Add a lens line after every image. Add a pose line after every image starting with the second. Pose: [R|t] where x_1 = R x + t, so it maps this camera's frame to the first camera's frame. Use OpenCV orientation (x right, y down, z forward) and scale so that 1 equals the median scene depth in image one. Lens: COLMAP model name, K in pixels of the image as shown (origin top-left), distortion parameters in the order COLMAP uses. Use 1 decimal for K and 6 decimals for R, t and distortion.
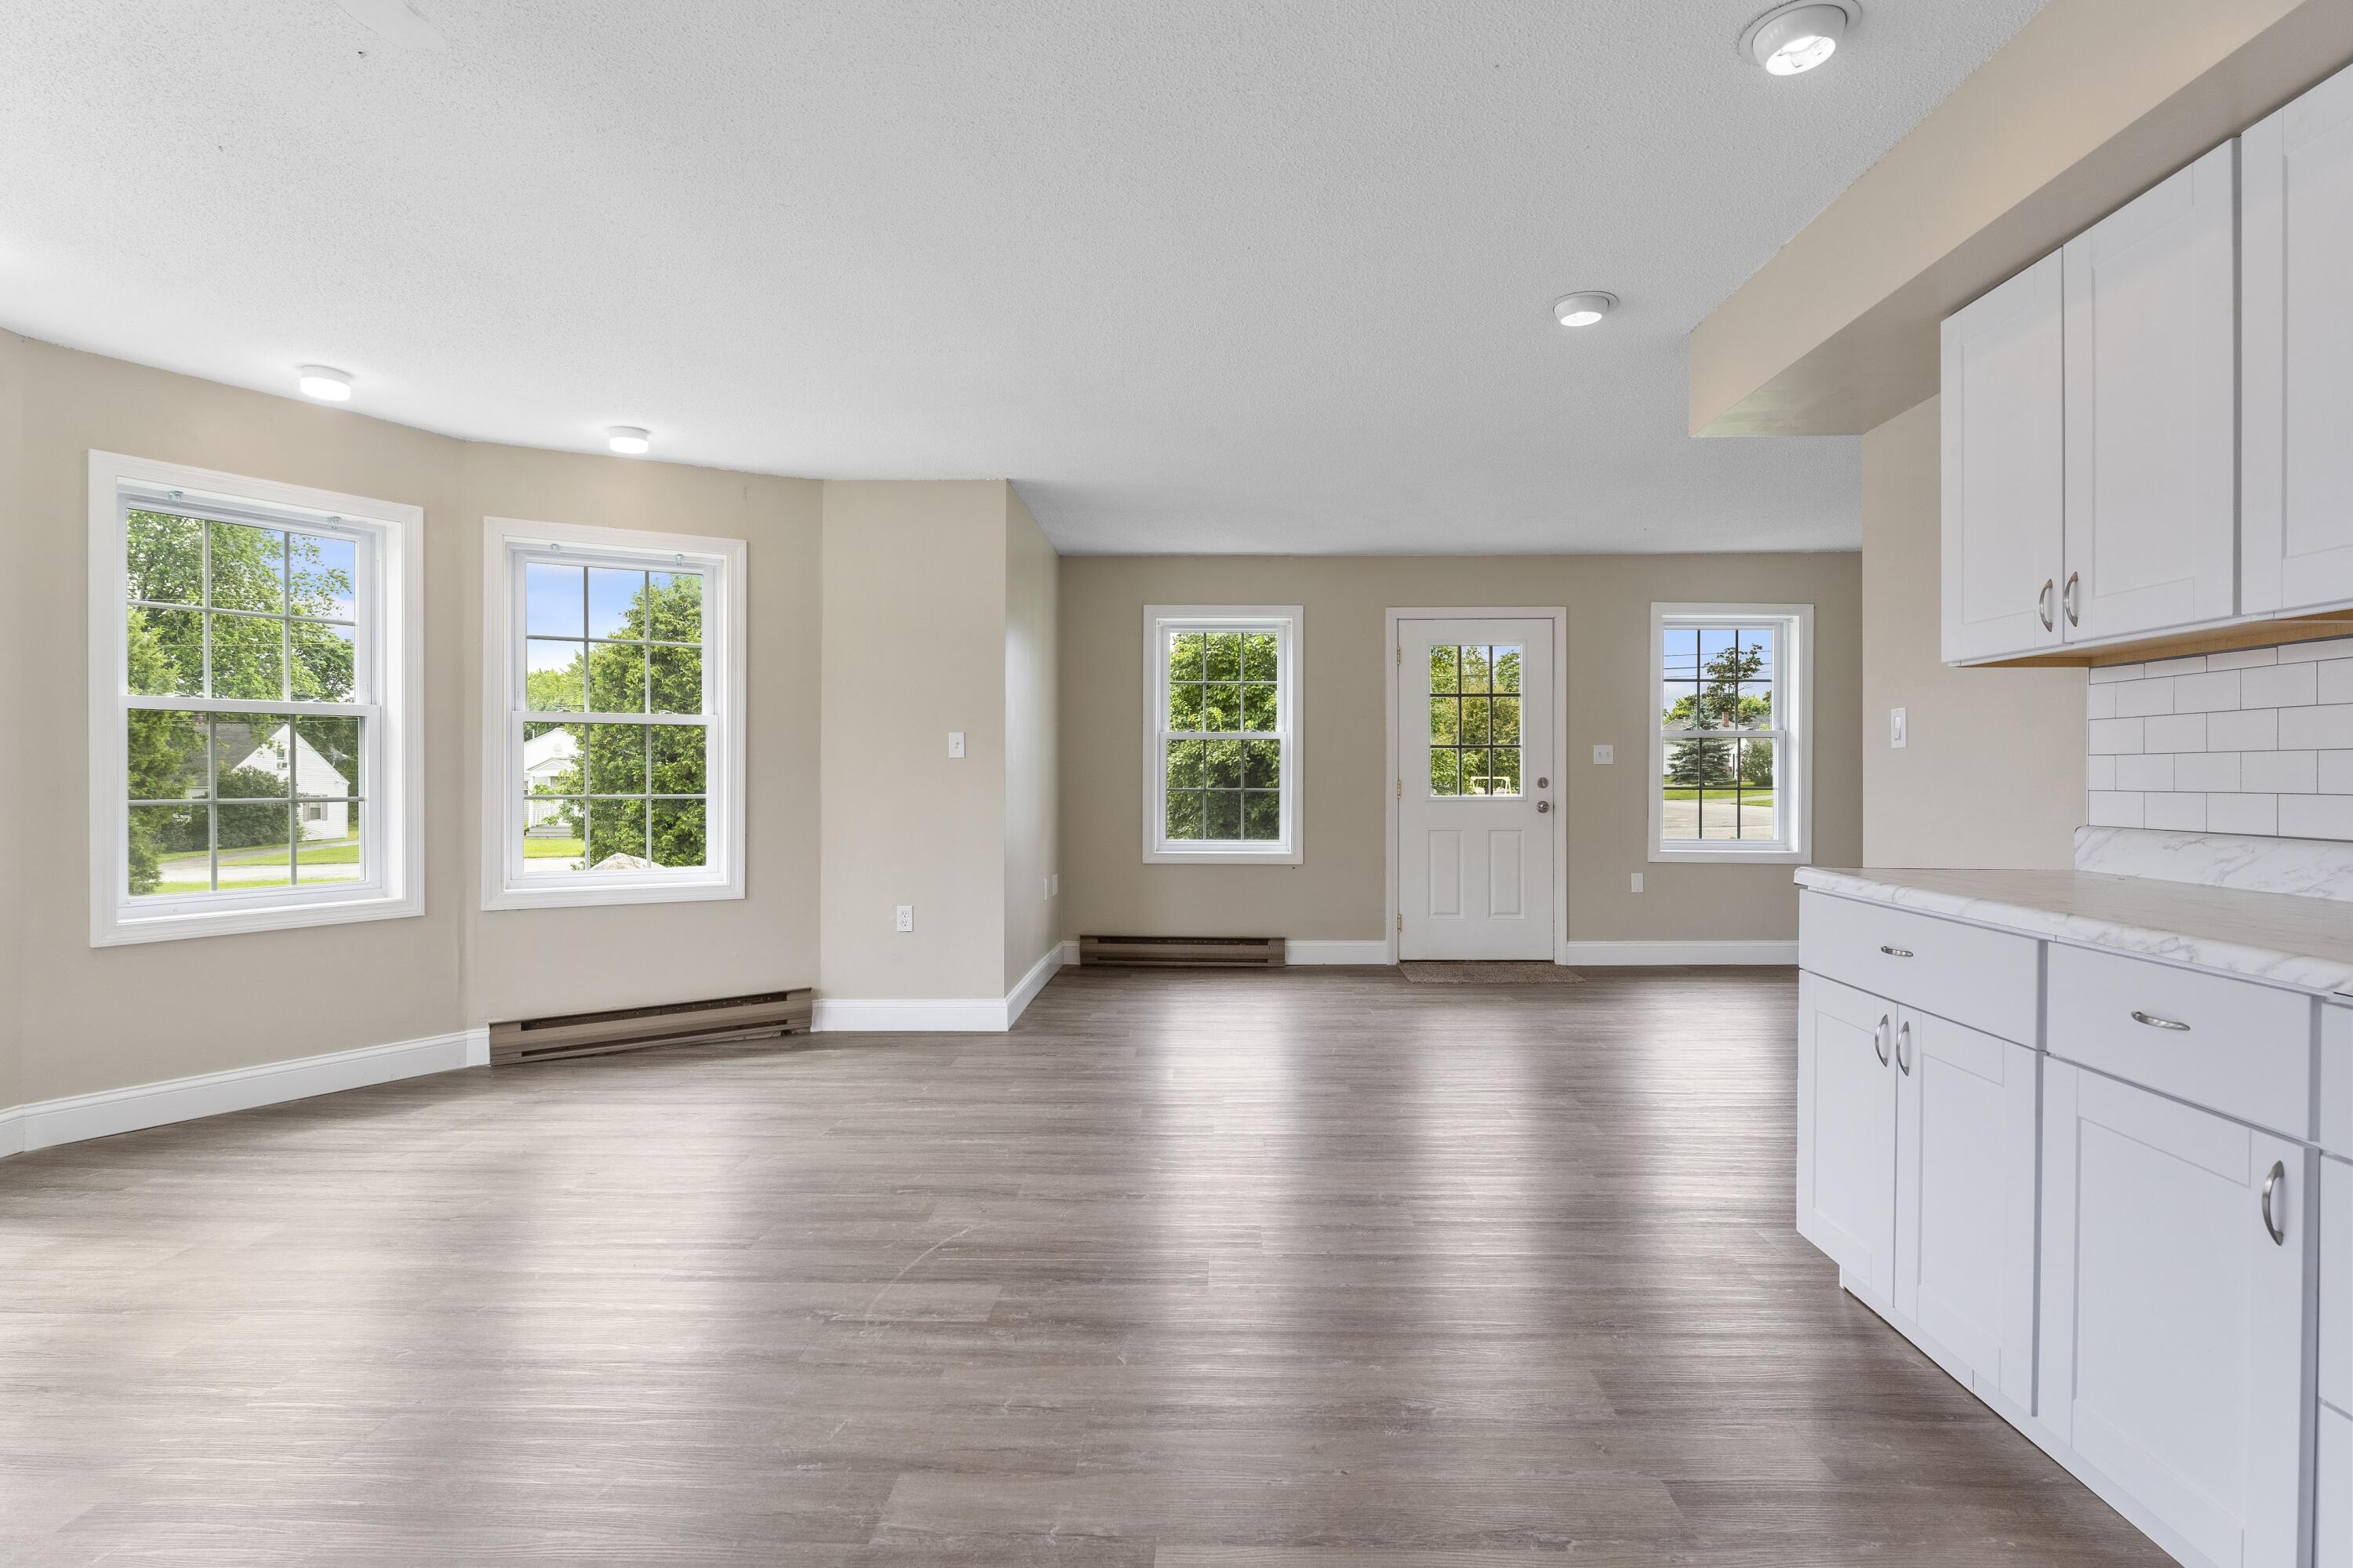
lens RADIAL K [[1195.3, 0, 1189.2], [0, 1195.3, 772.7], [0, 0, 1]] dist [0.000155, 0.003435]
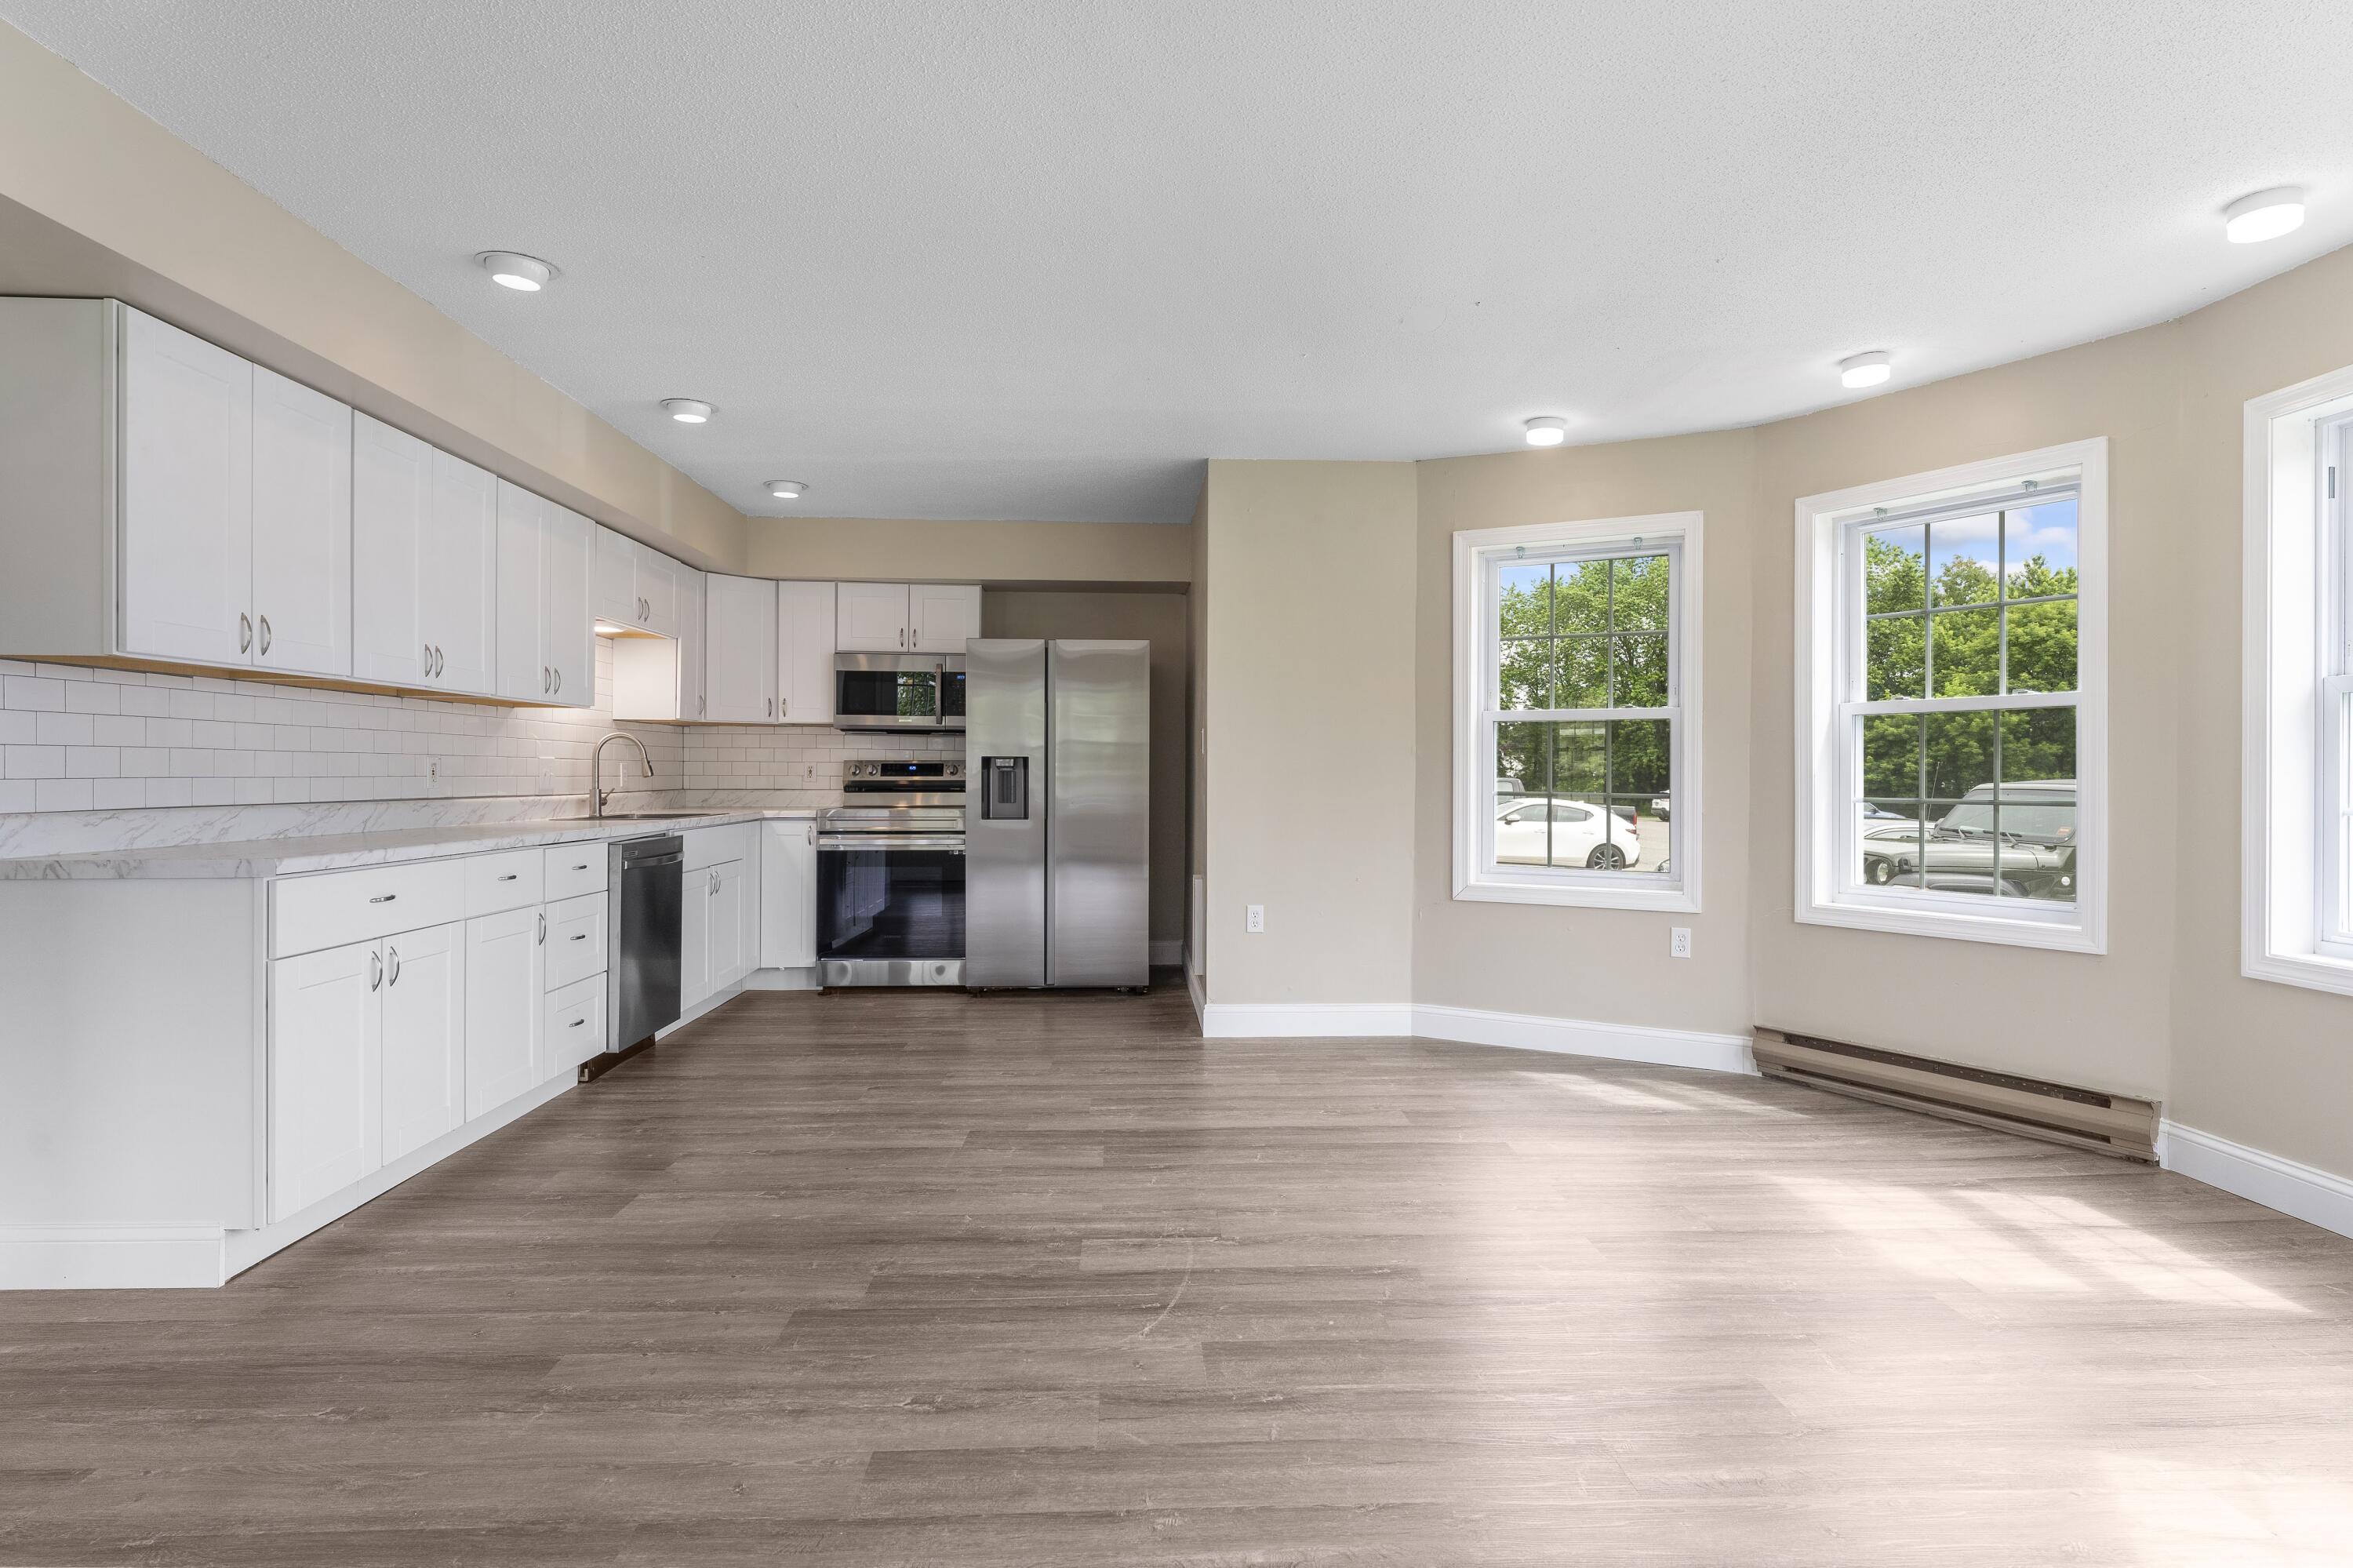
lens RADIAL K [[1195.3, 0, 1185.5], [0, 1195.3, 780.3], [0, 0, 1]] dist [0.000155, 0.003435]
pose [[-0.997510, -0.004956, -0.070355, -0.205708], [-0.005666, 0.999935, 0.009895, -0.000252], [0.070302, 0.010269, -0.997473, 2.404127]]
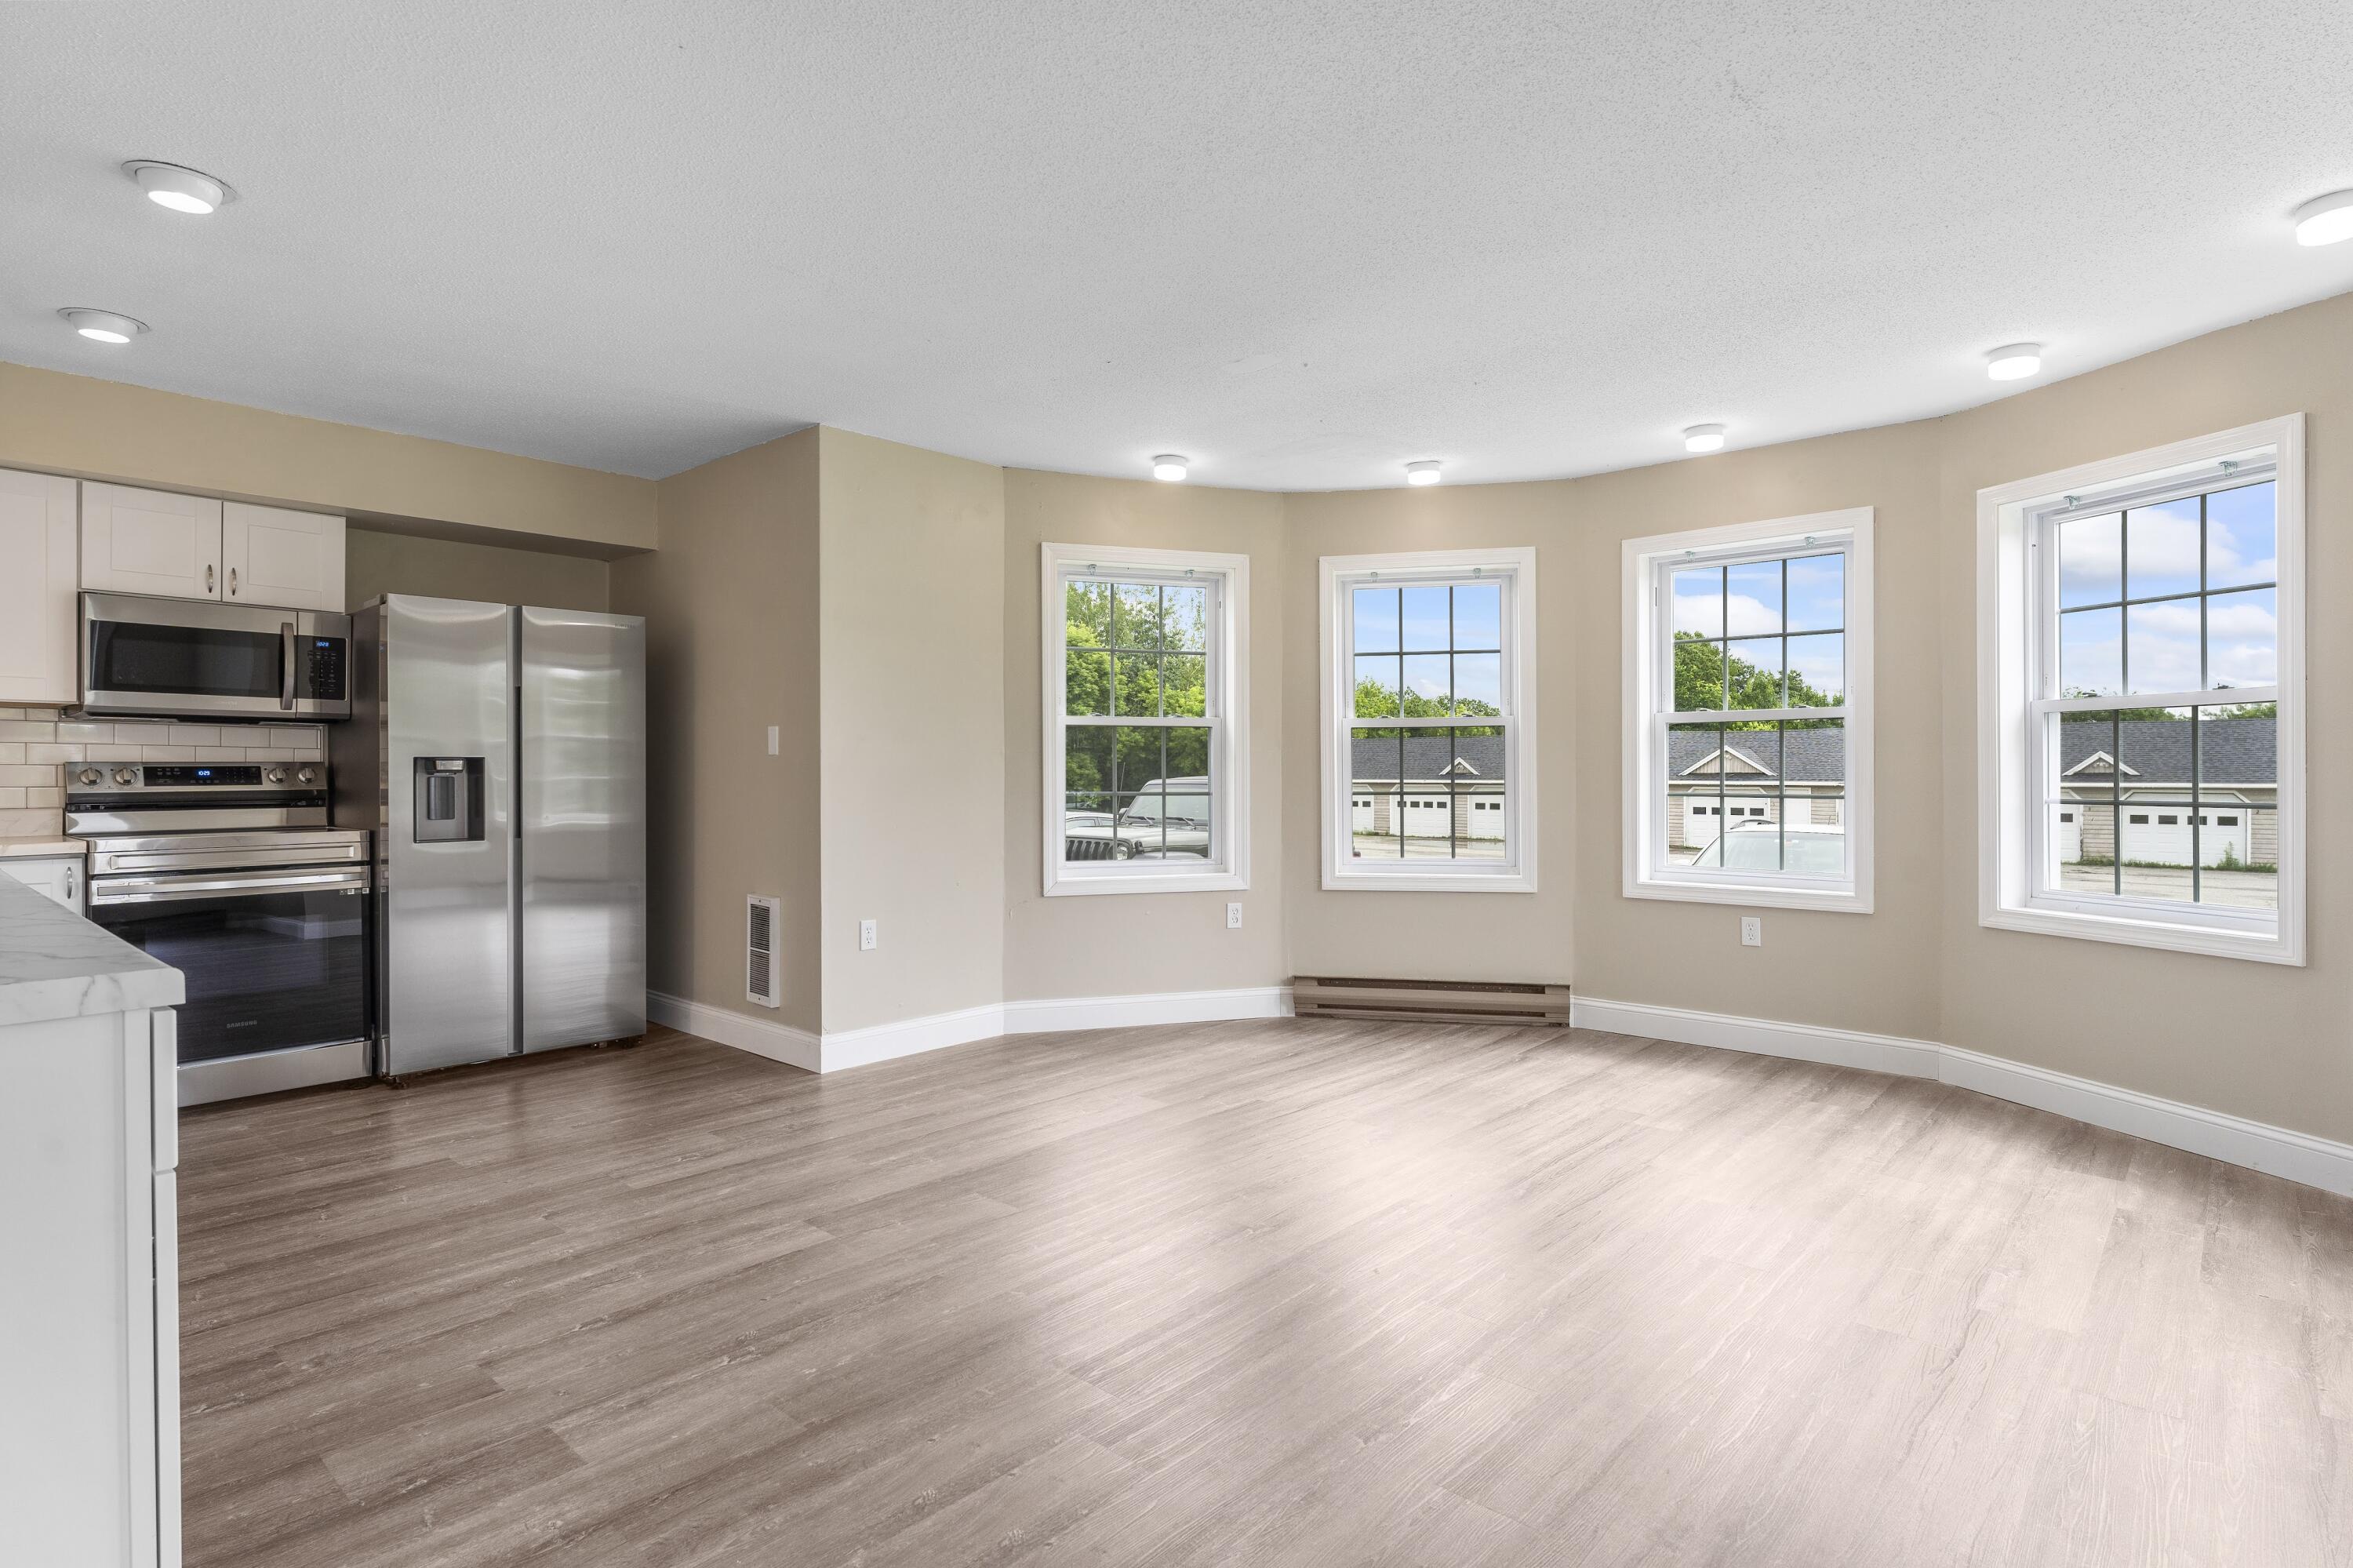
lens RADIAL K [[1195.3, 0, 1181.3], [0, 1195.3, 775.0], [0, 0, 1]] dist [0.000155, 0.003435]
pose [[-0.652485, 0.002571, -0.757797, 0.718147], [-0.000350, 0.999993, 0.003694, -0.002268], [0.757802, 0.002675, -0.652479, 1.929566]]
